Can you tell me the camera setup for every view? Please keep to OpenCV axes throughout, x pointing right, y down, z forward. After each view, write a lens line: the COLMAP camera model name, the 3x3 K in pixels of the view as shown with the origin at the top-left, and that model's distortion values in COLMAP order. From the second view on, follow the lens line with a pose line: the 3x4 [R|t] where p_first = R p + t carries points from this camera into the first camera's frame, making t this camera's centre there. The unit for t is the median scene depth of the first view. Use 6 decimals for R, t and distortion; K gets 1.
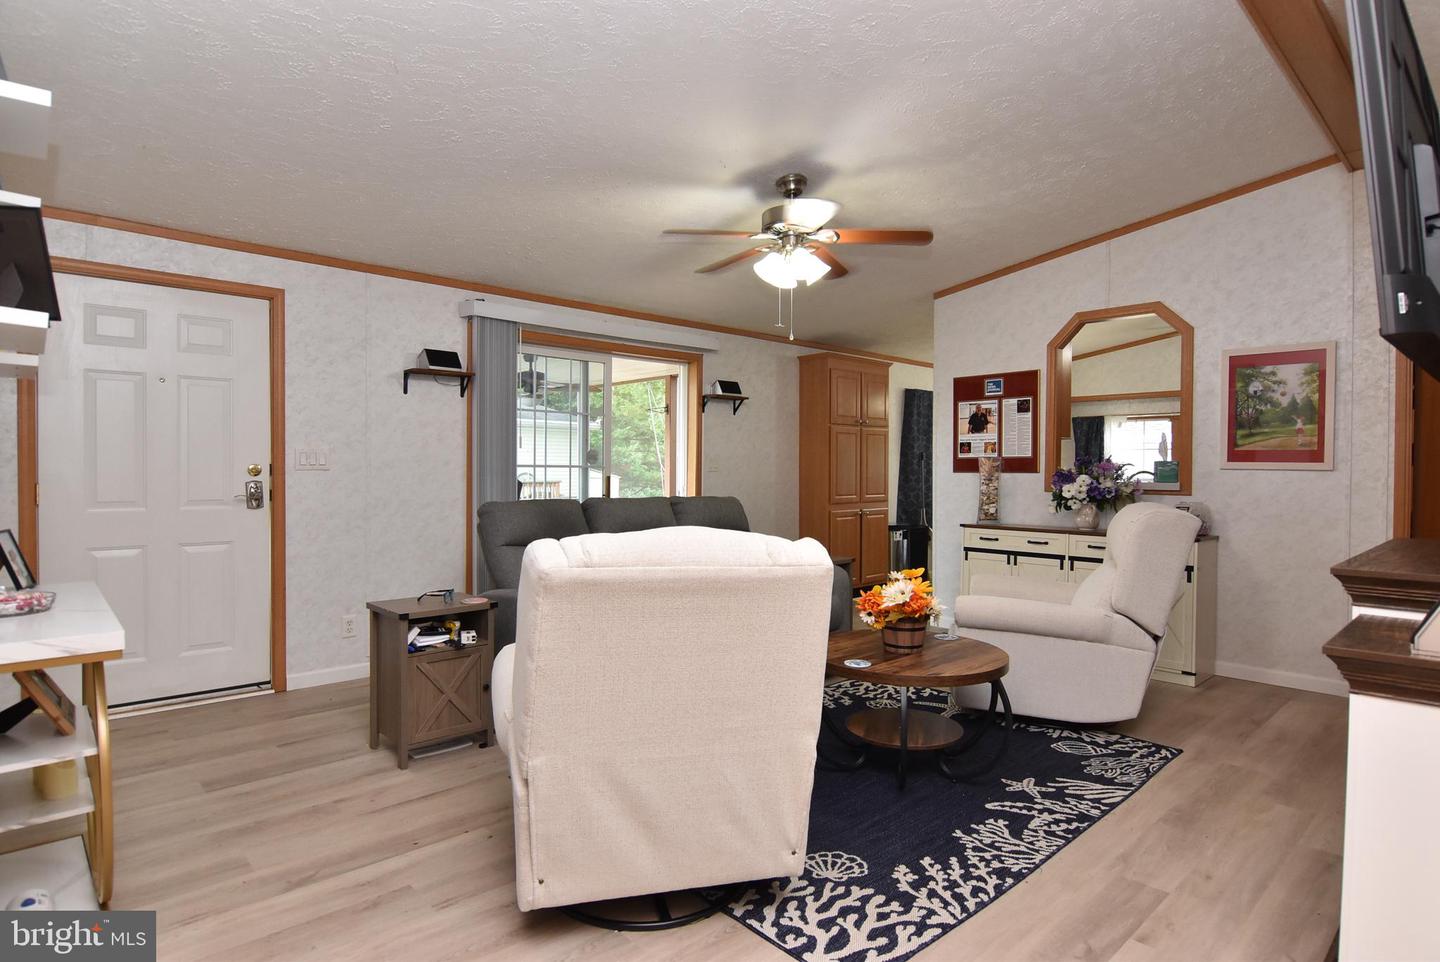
lens RADIAL K [[767.6, 0, 724.2], [0, 767.6, 477.1], [0, 0, 1]] dist [0.001544, -0.017629]
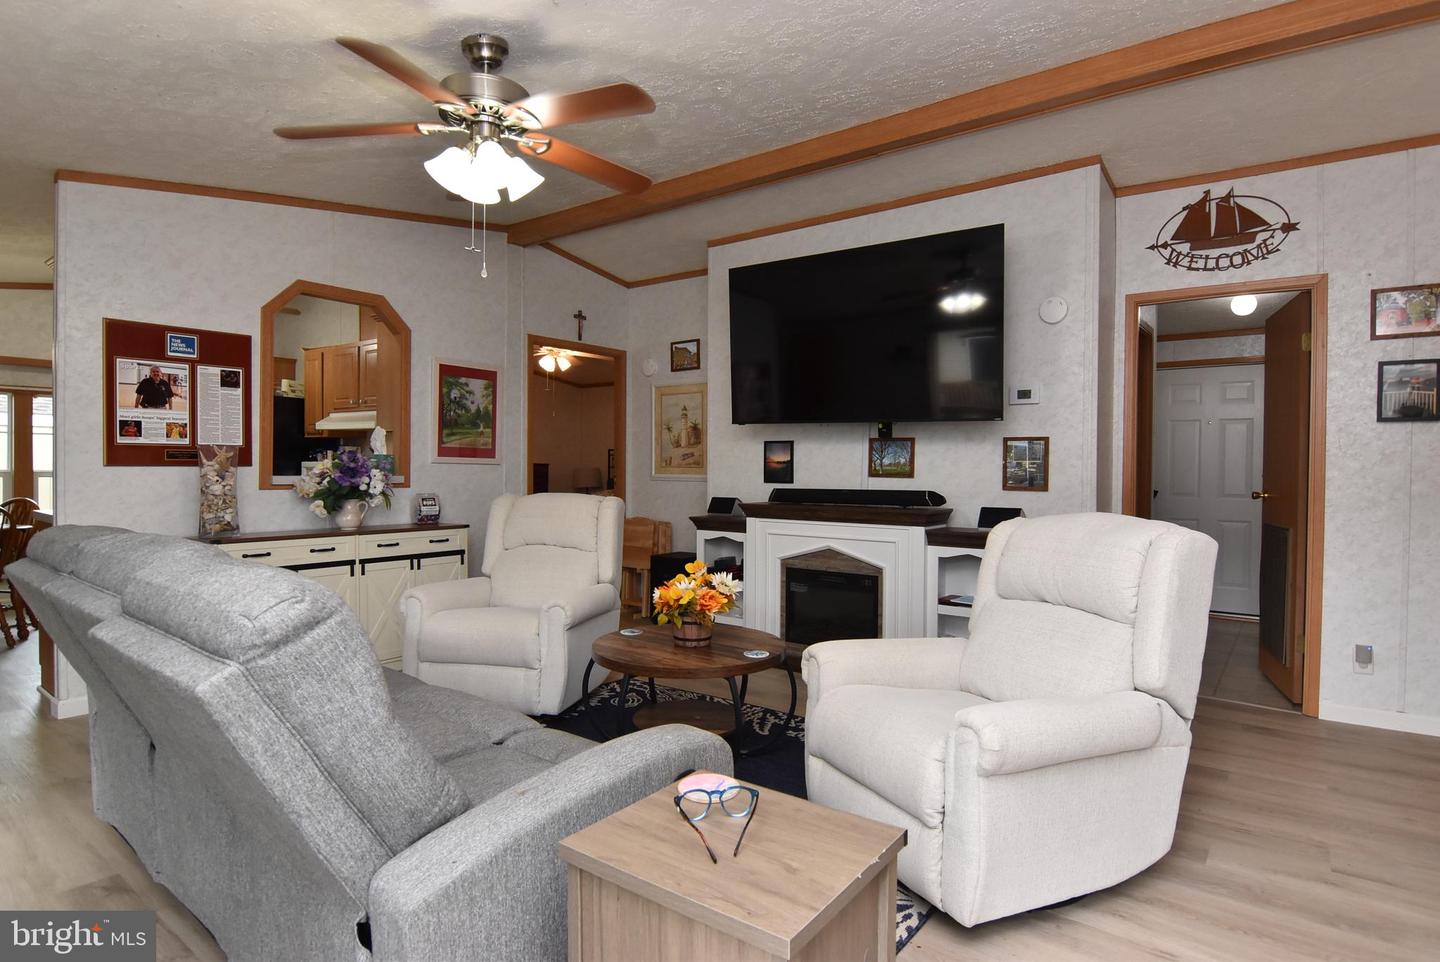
lens RADIAL K [[767.6, 0, 724.2], [0, 767.6, 477.1], [0, 0, 1]] dist [0.001544, -0.017629]
pose [[-0.167439, -0.017958, 0.985719, -0.723829], [0.001332, 0.999829, 0.018442, -0.013575], [-0.985882, 0.004401, -0.167386, 1.044770]]
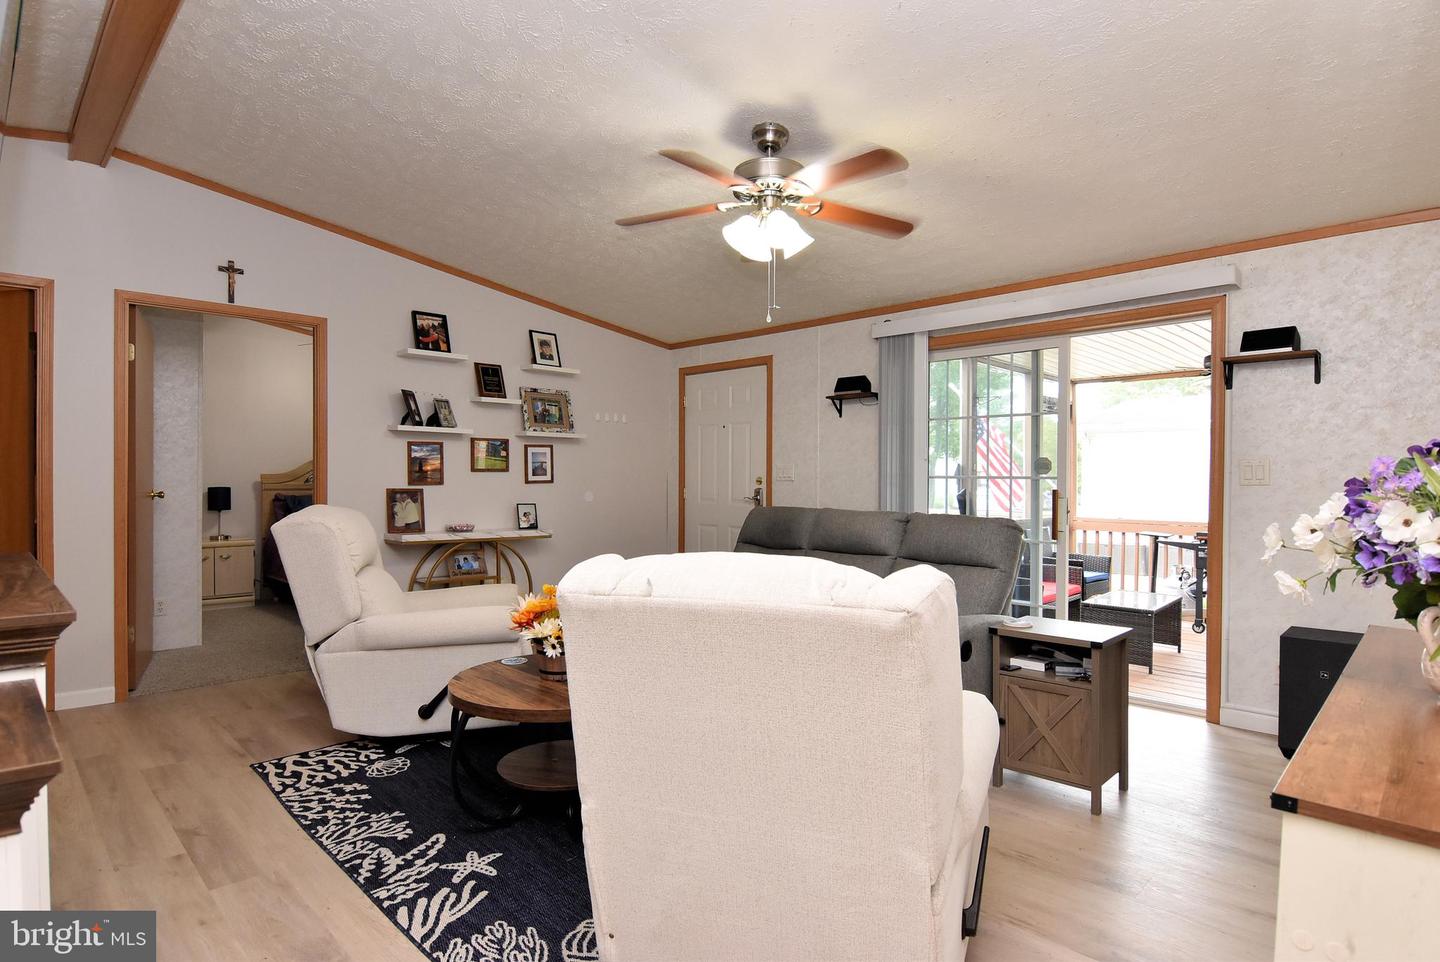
lens RADIAL K [[767.6, 0, 724.2], [0, 767.6, 477.1], [0, 0, 1]] dist [0.001544, -0.017629]
pose [[0.030181, -0.009901, -0.999495, 1.056202], [-0.015177, 0.999831, -0.010363, -0.001043], [0.999429, 0.015482, 0.030025, 1.073340]]
